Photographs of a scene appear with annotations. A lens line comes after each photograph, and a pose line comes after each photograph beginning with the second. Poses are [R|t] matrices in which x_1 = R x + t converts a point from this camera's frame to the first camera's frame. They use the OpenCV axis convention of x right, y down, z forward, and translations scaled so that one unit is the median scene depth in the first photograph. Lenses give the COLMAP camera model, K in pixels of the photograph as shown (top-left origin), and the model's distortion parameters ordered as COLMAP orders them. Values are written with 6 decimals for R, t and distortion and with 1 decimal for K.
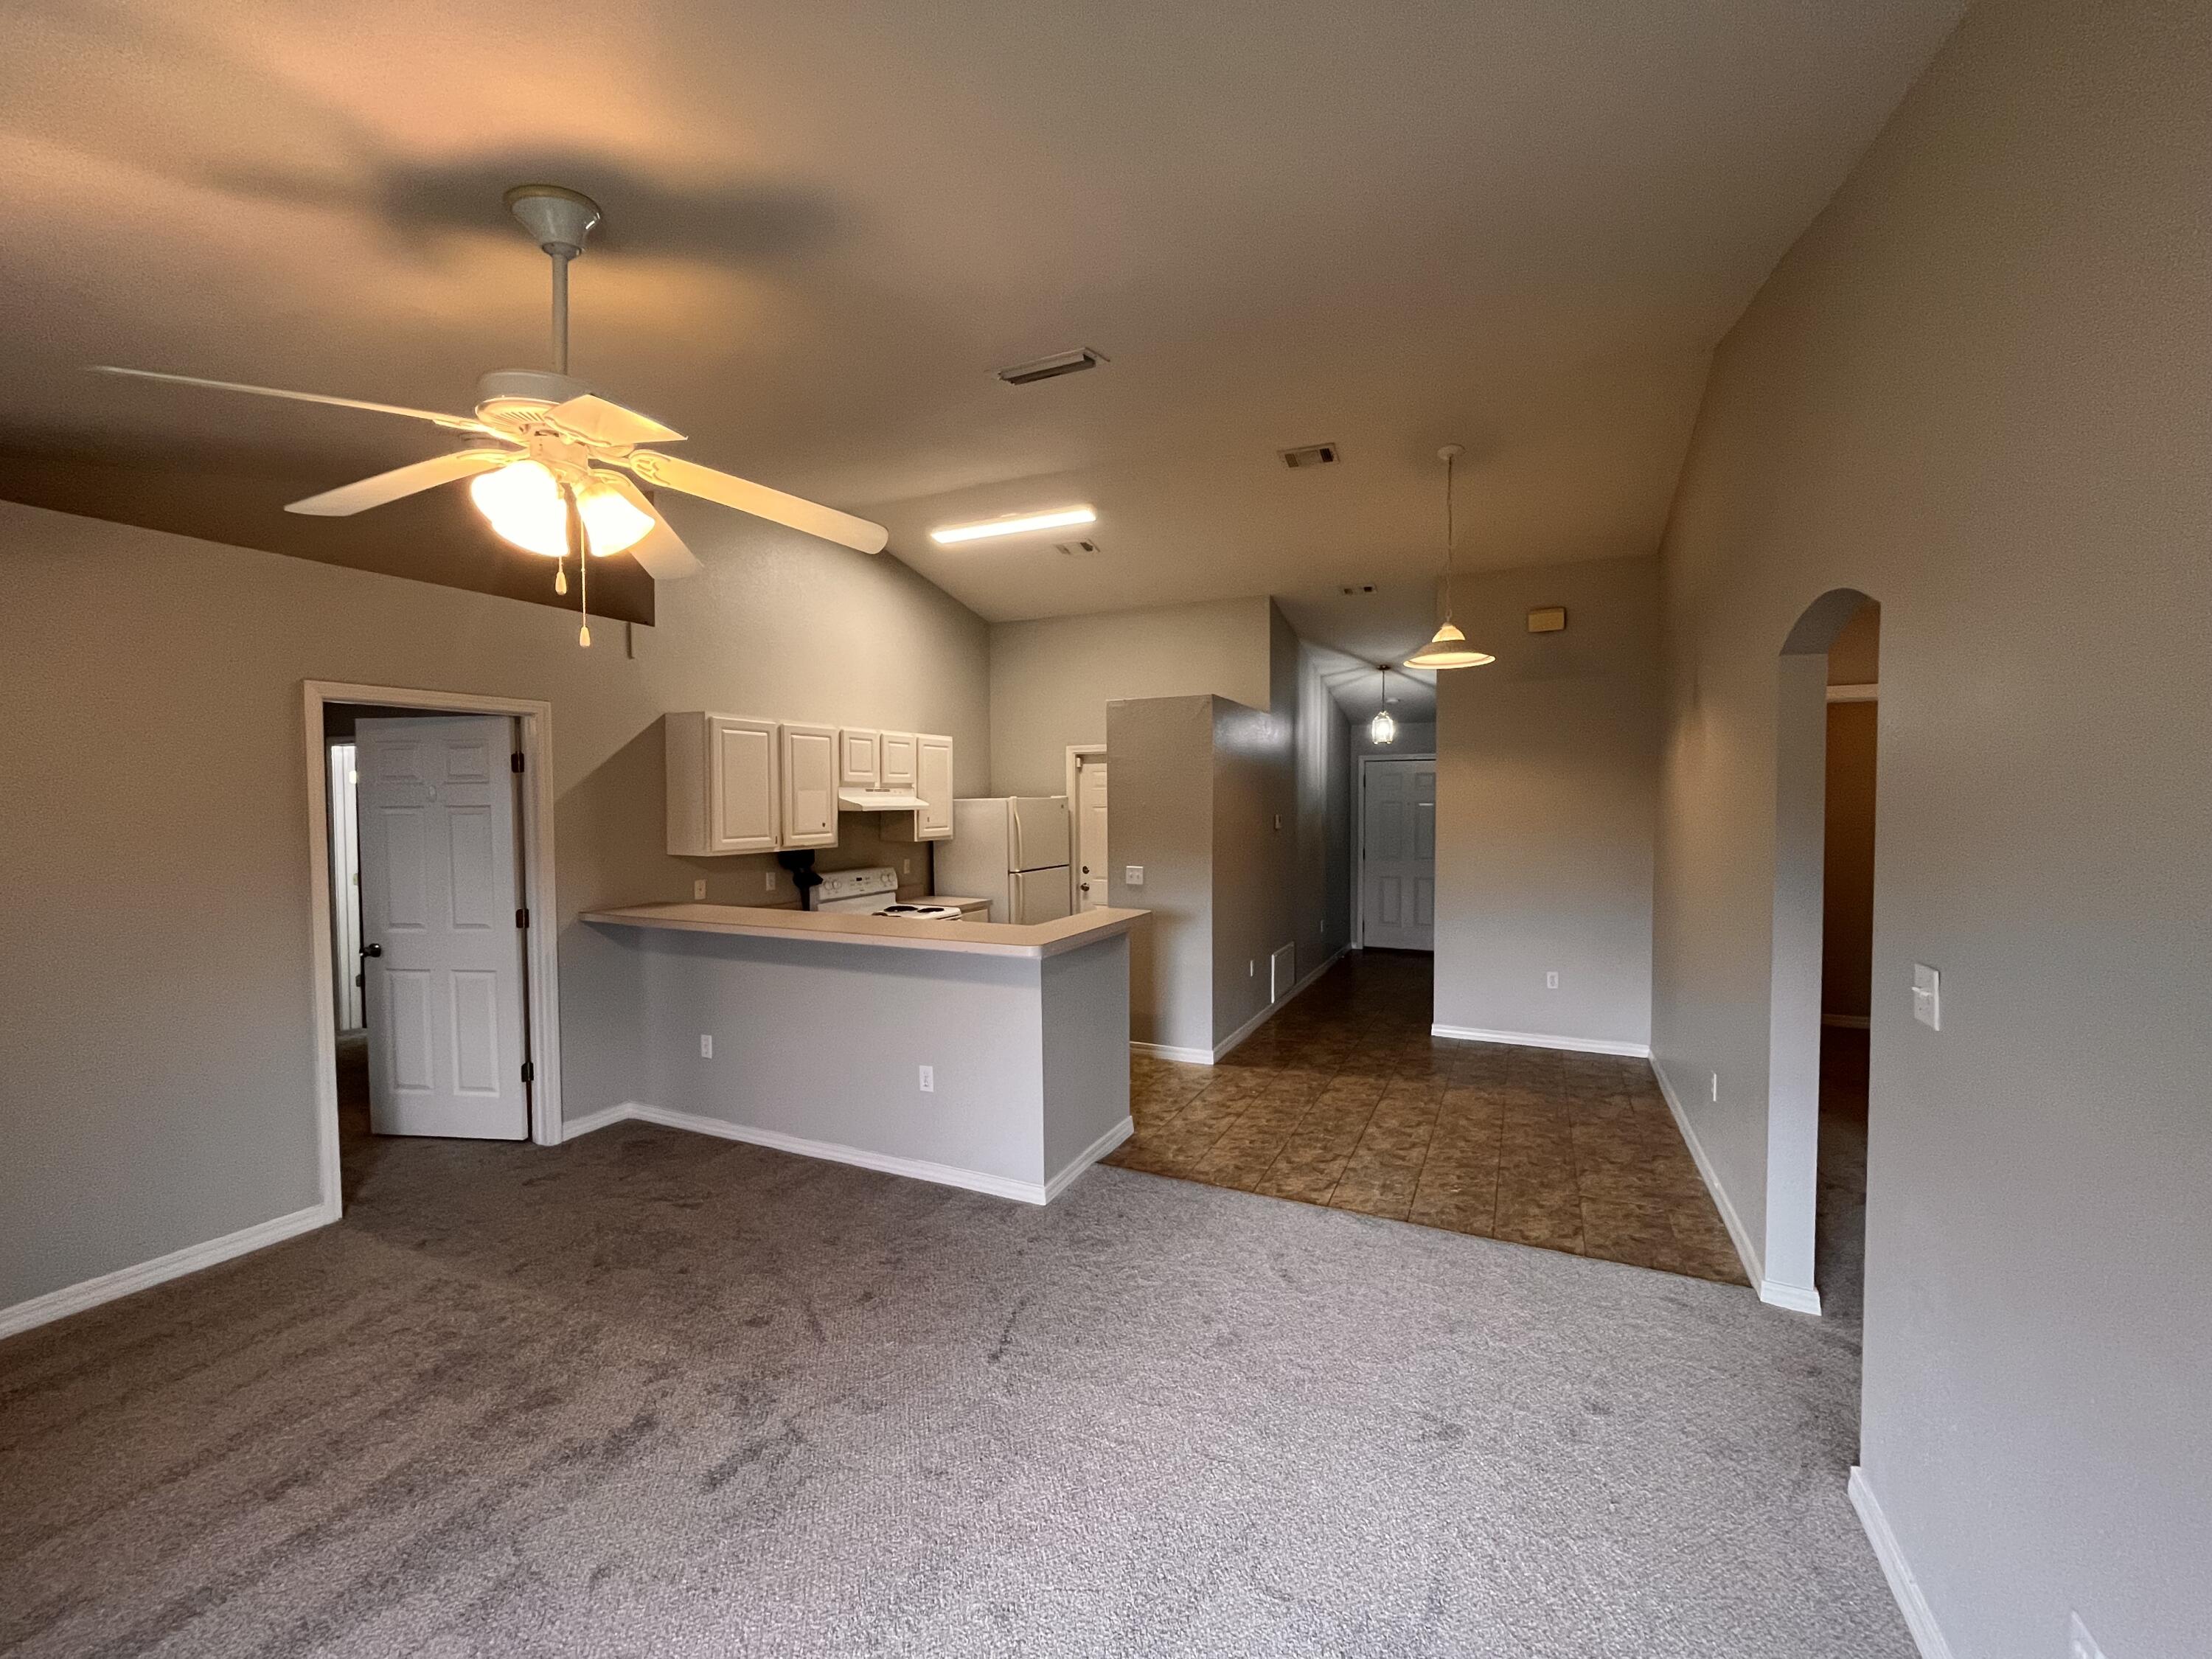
lens RADIAL K [[899.1, 0, 1106.0], [0, 899.1, 829.5], [0, 0, 1]] dist [-0.000607, 0.000178]
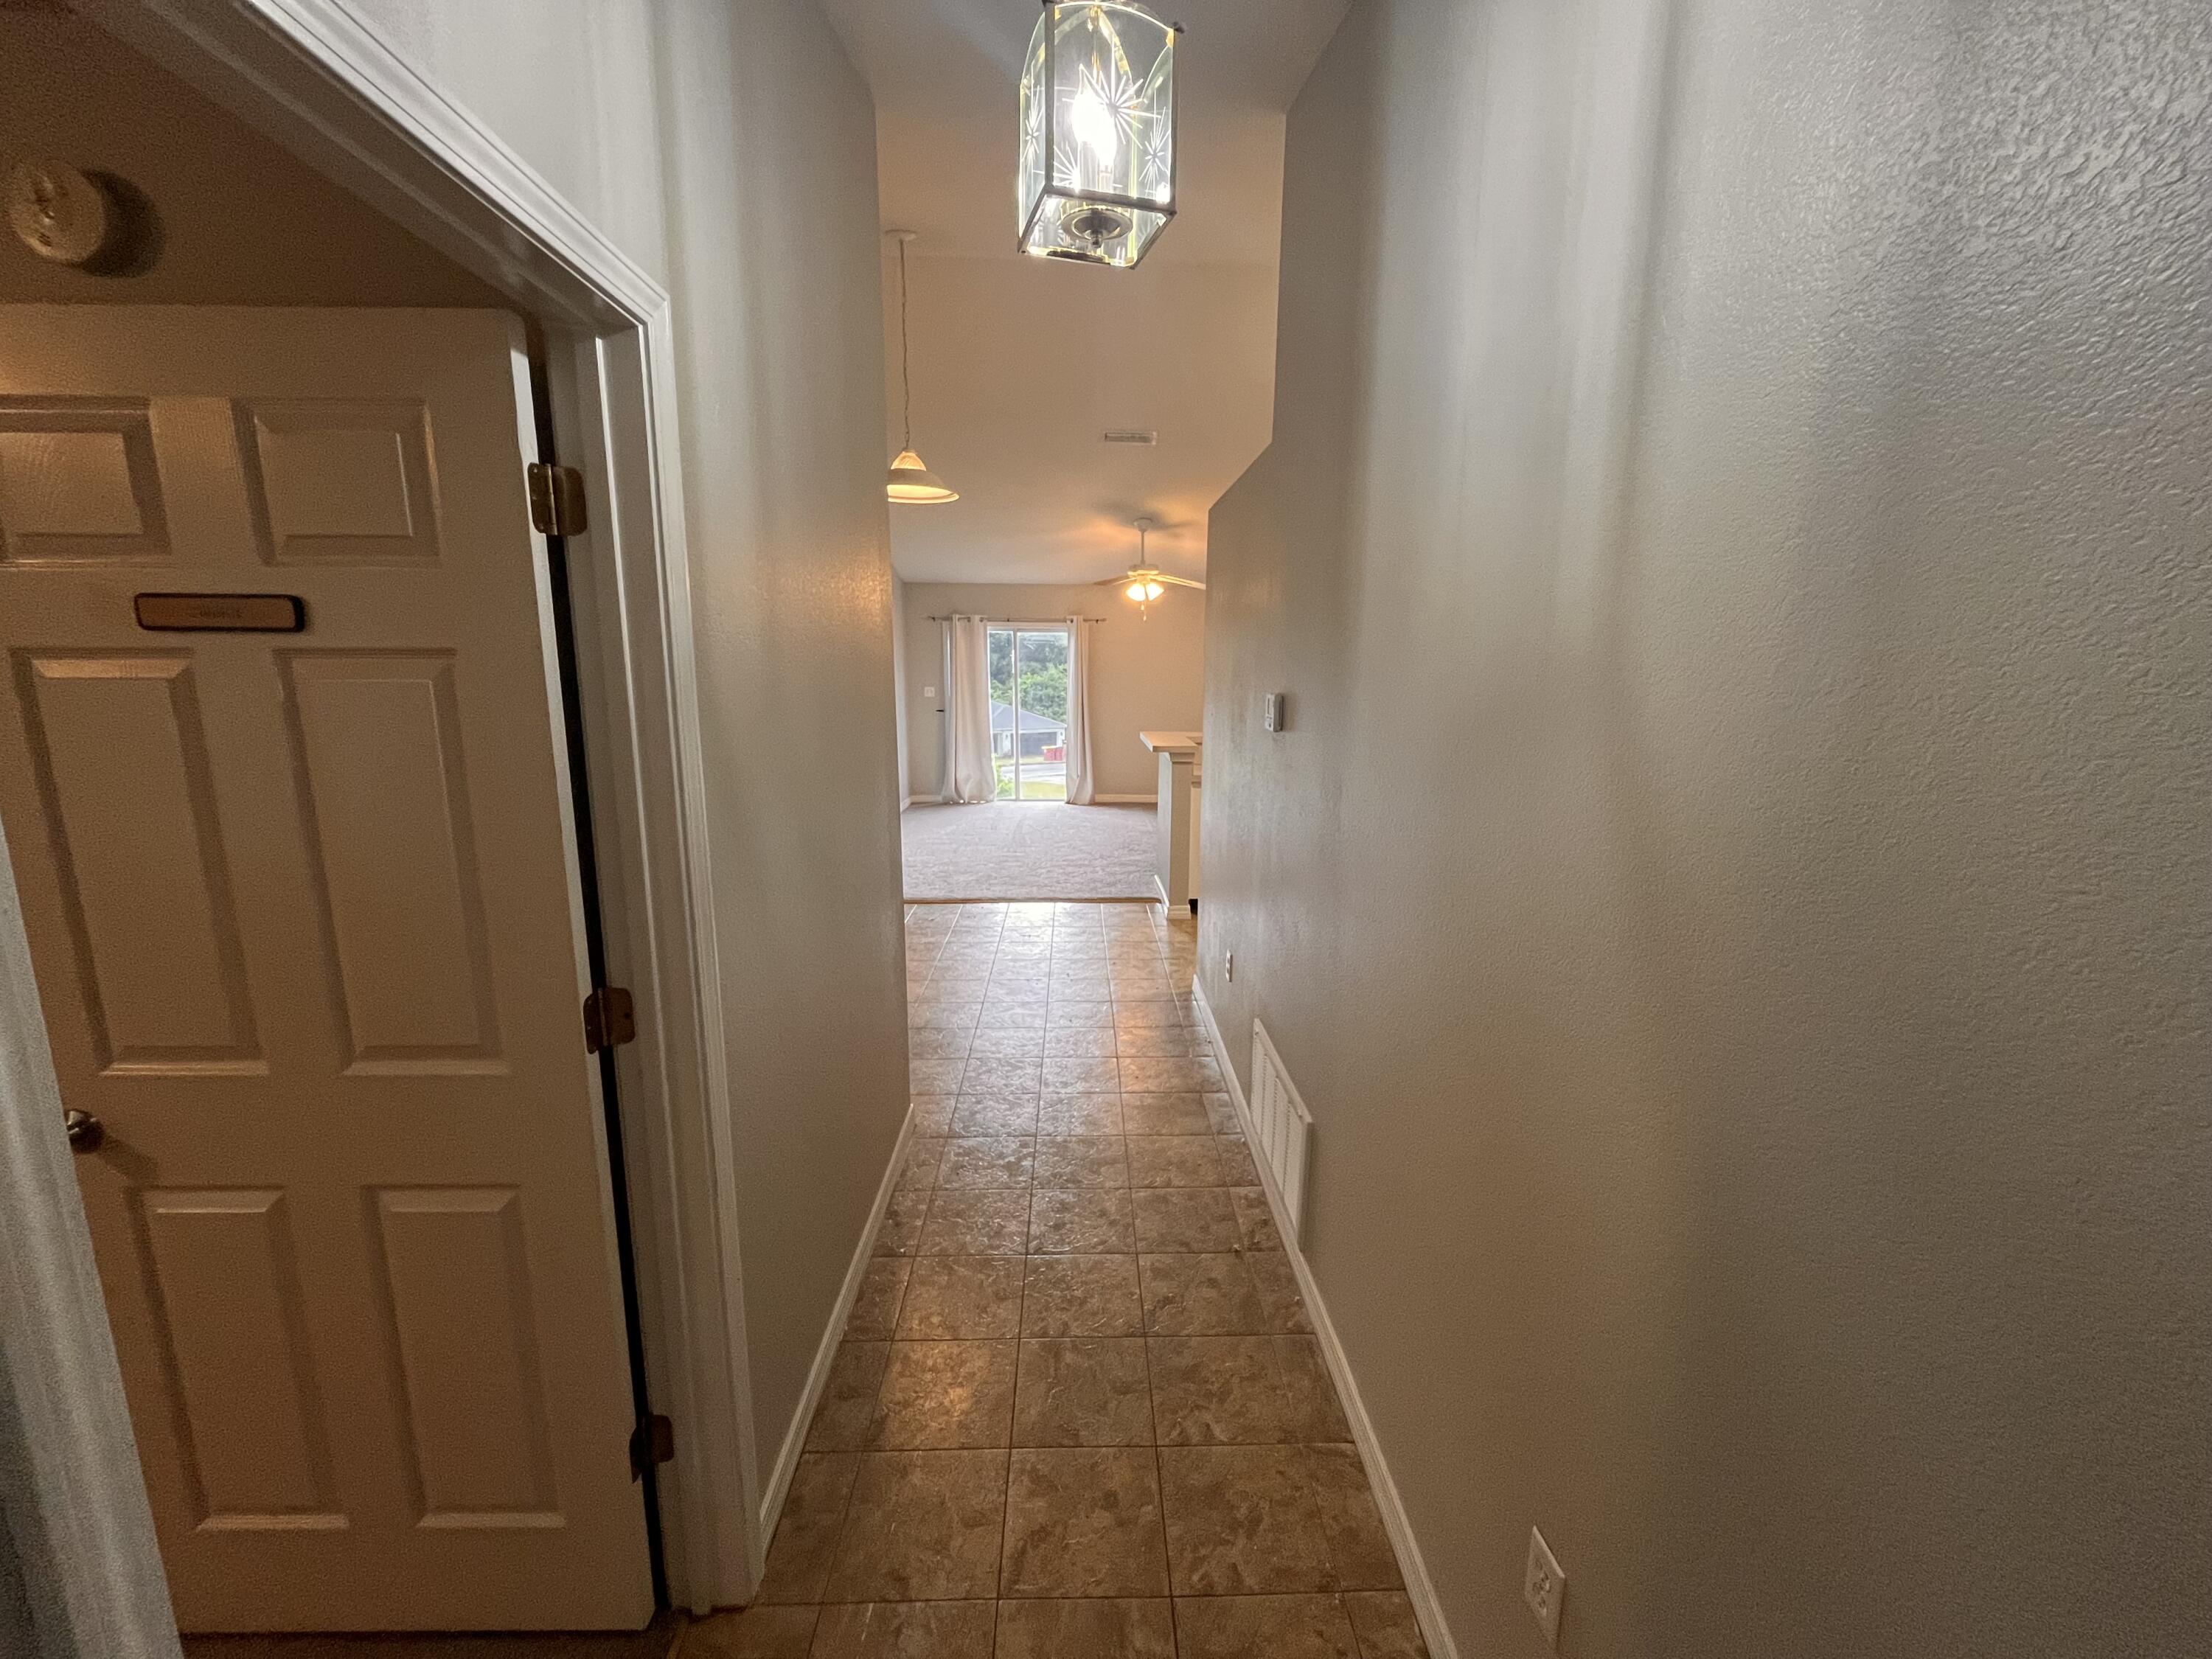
lens RADIAL K [[922.6, 0, 1106.0], [0, 922.6, 829.5], [0, 0, 1]] dist [0.001640, 0.000152]
pose [[-0.890040, 0.080649, -0.448693, 0.542268], [-0.017835, 0.977314, 0.211042, -0.051921], [0.455534, 0.195838, -0.868410, 1.632936]]
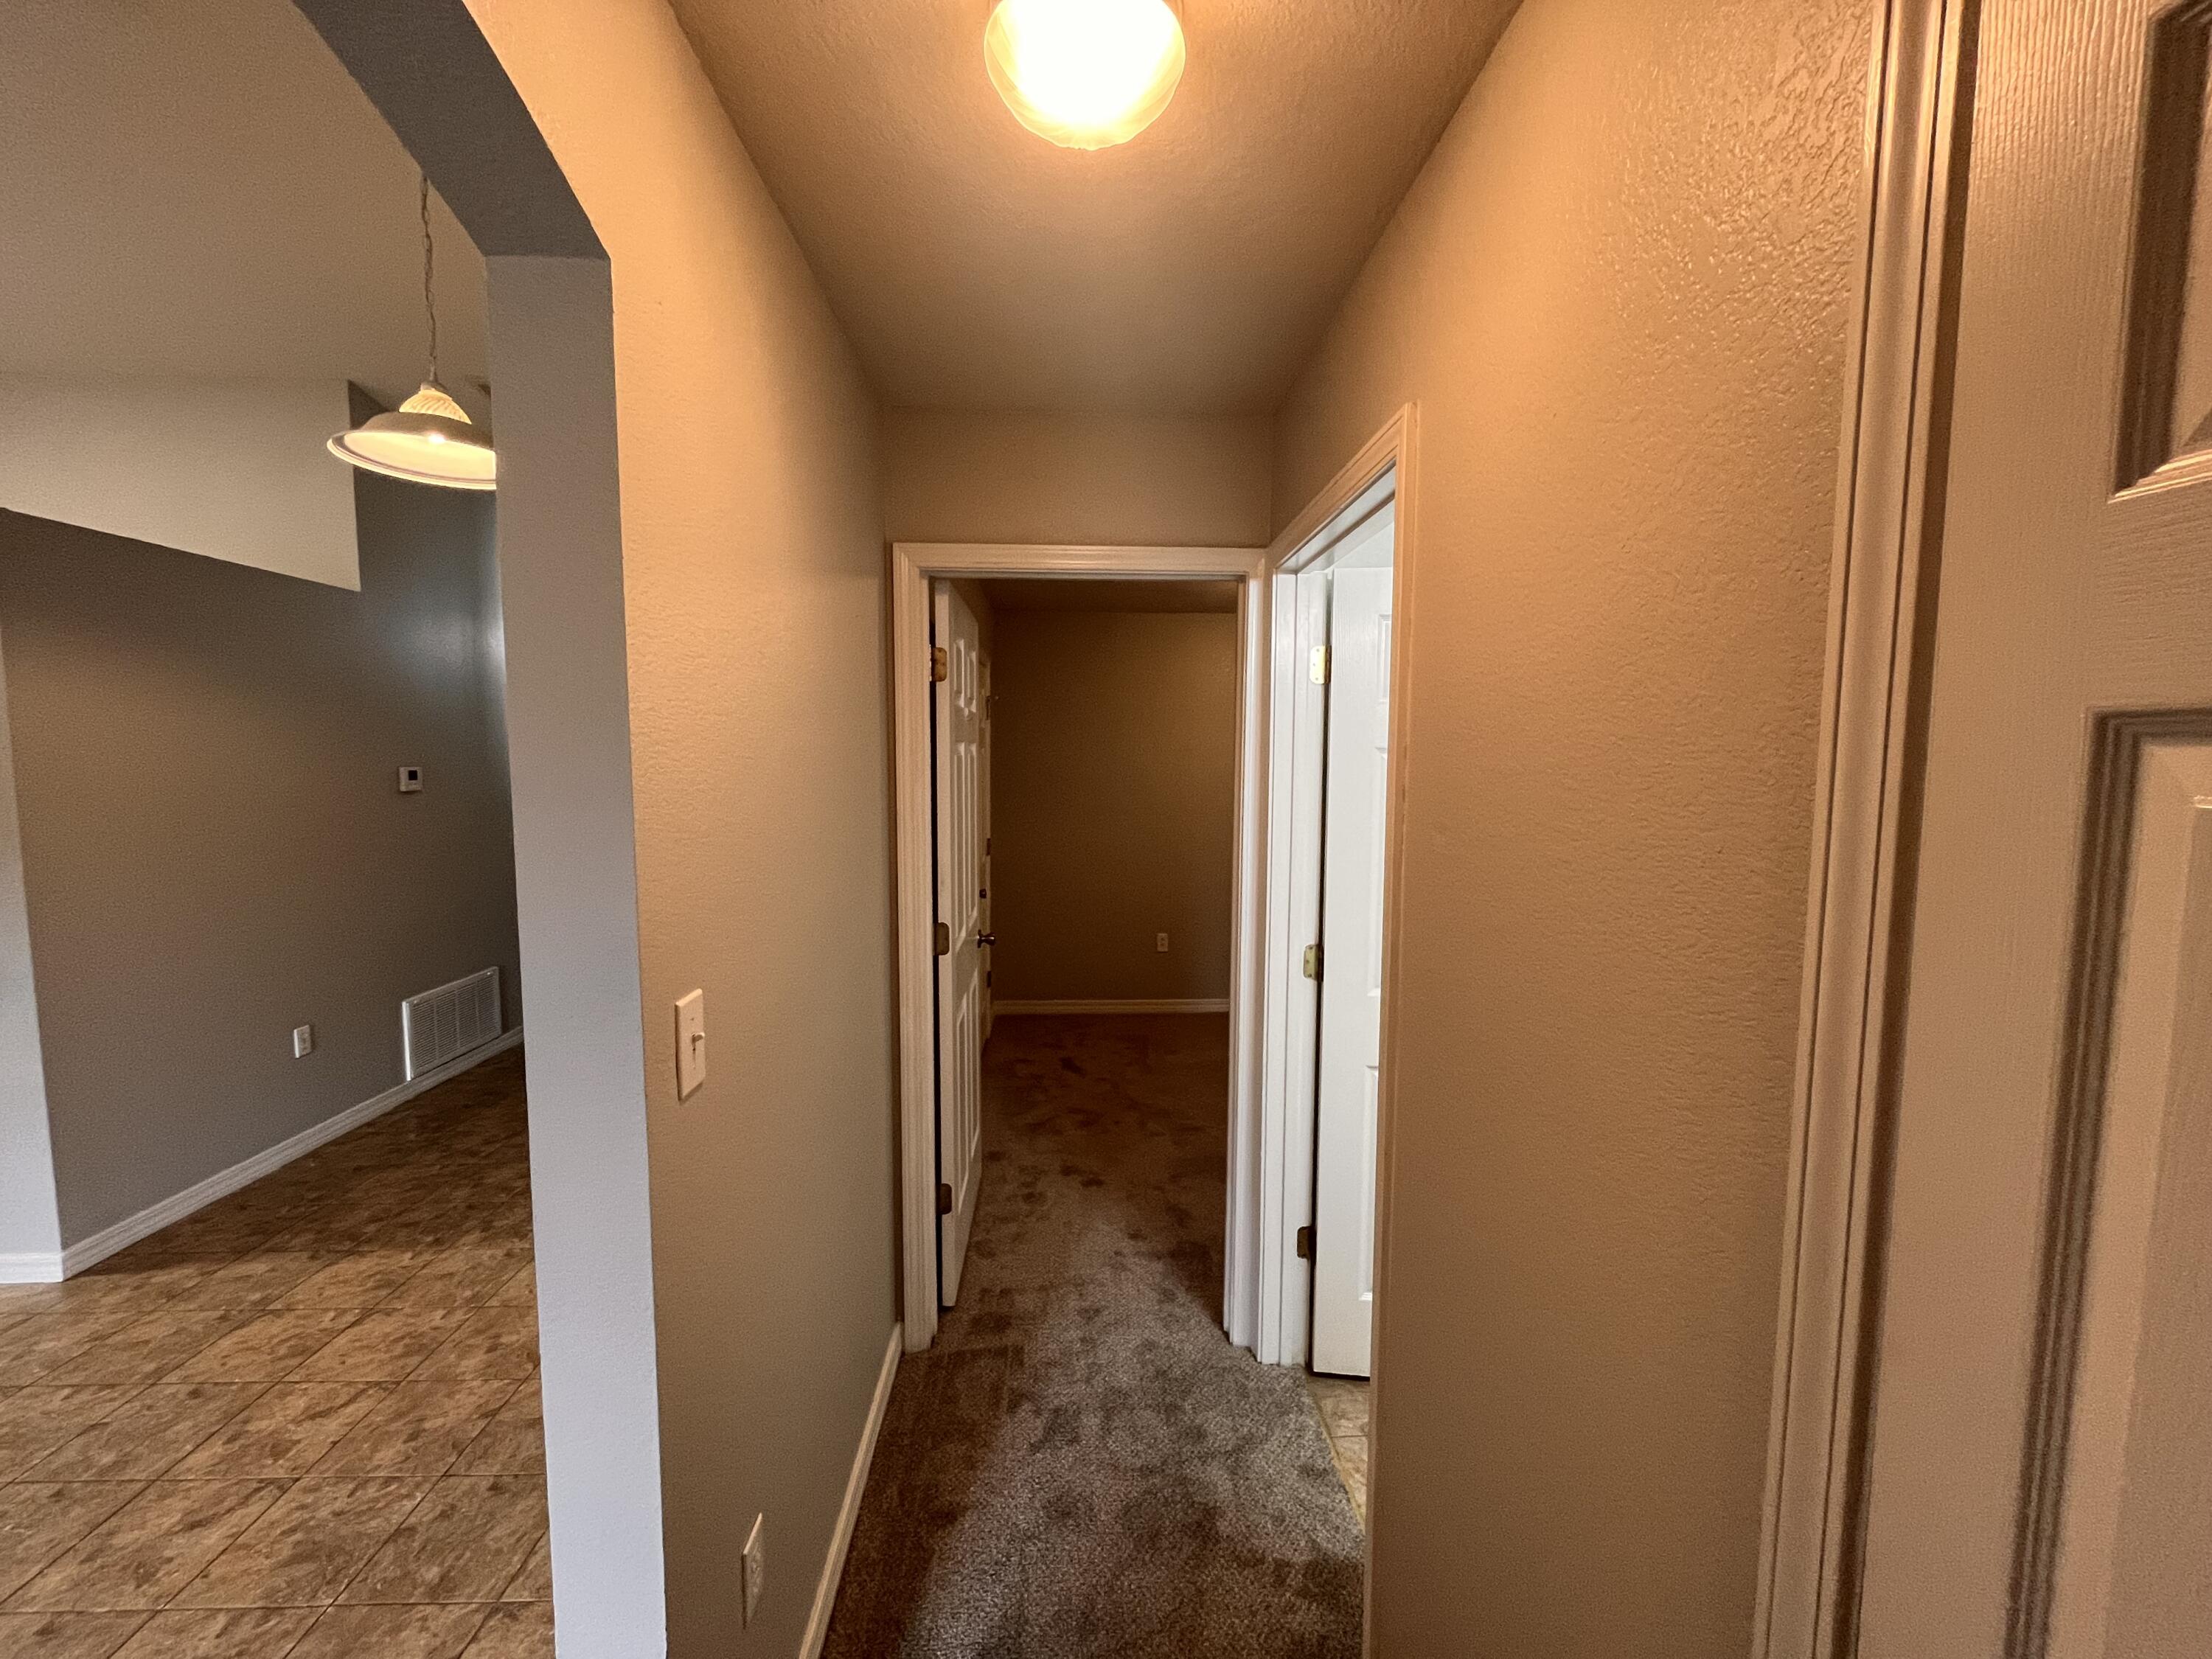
lens RADIAL K [[898.6, 0, 1108.8], [0, 898.6, 828.4], [0, 0, 1]] dist [-0.003065, -0.000503]
pose [[0.884925, -0.031444, 0.464671, 0.394370], [0.007793, 0.998578, 0.052733, -0.004898], [-0.465669, -0.043044, 0.883912, 0.309158]]
